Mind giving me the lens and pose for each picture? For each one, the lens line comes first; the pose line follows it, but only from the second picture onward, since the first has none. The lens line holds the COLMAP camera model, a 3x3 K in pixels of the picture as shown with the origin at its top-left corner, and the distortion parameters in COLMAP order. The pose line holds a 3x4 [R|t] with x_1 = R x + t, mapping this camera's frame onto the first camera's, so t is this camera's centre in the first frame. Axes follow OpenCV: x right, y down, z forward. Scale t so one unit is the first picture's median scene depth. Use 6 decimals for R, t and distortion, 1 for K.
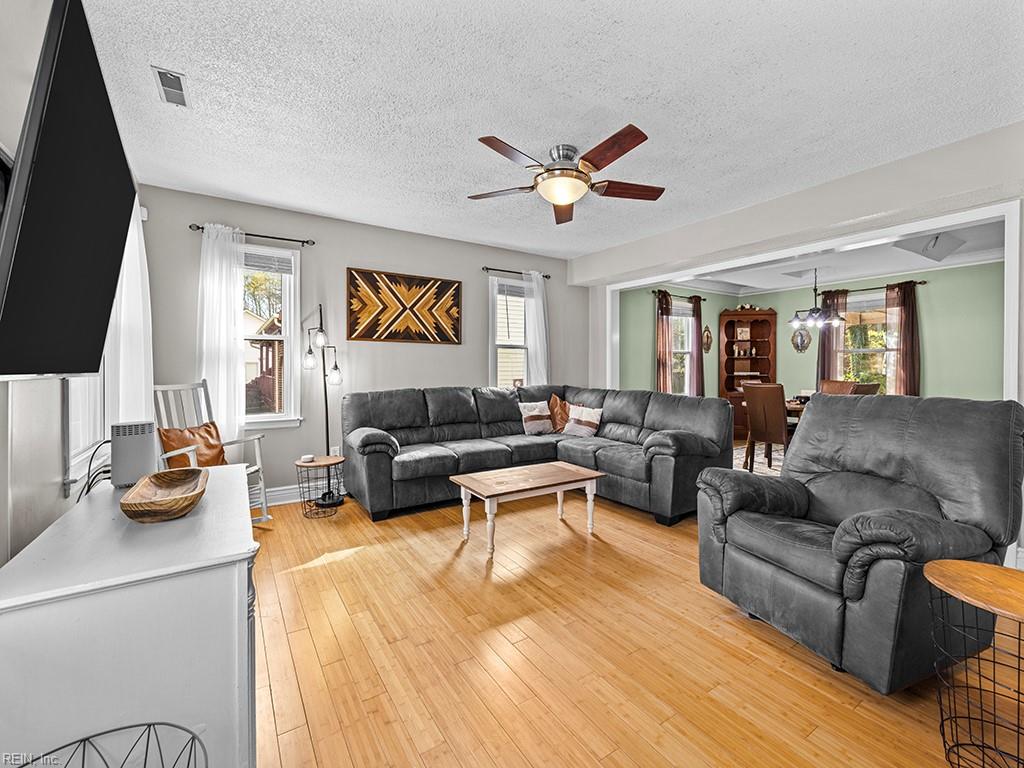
lens RADIAL K [[429.5, 0, 494.2], [0, 429.5, 369.3], [0, 0, 1]] dist [0.001283, 0.000261]
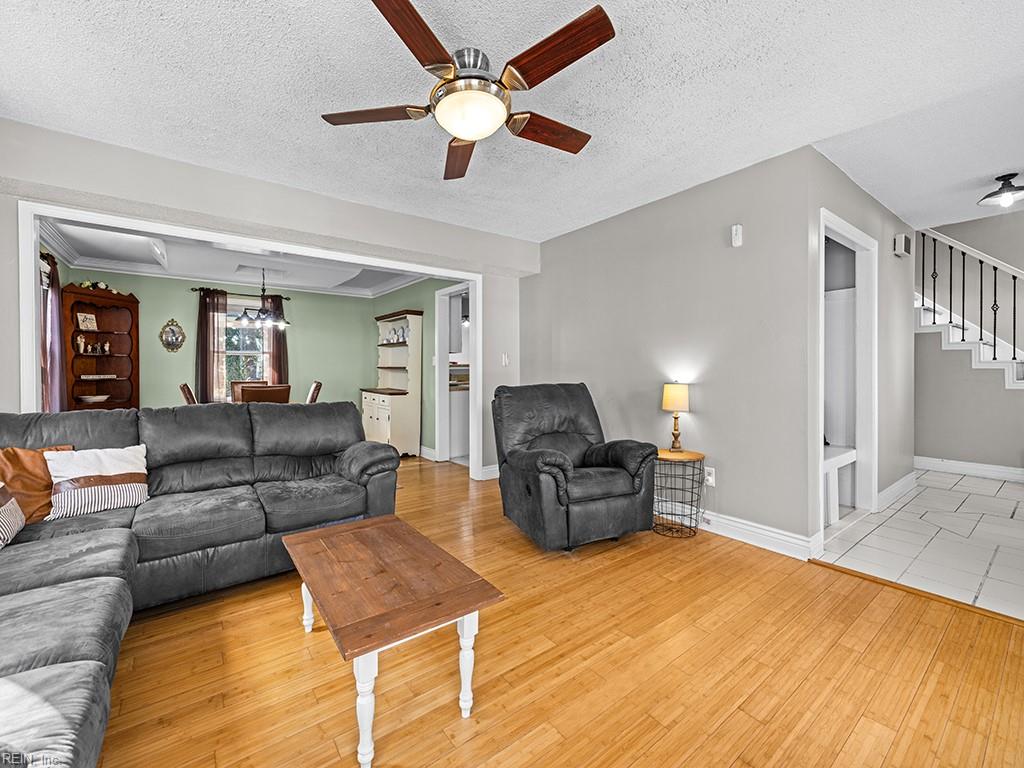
lens RADIAL K [[428.7, 0, 507.1], [0, 428.7, 372.1], [0, 0, 1]] dist [0.002595, 0.000685]
pose [[-0.089841, -0.010109, 0.995905, -0.289046], [0.006451, 0.999922, 0.010732, -0.001985], [-0.995935, 0.007389, -0.089769, 0.521259]]
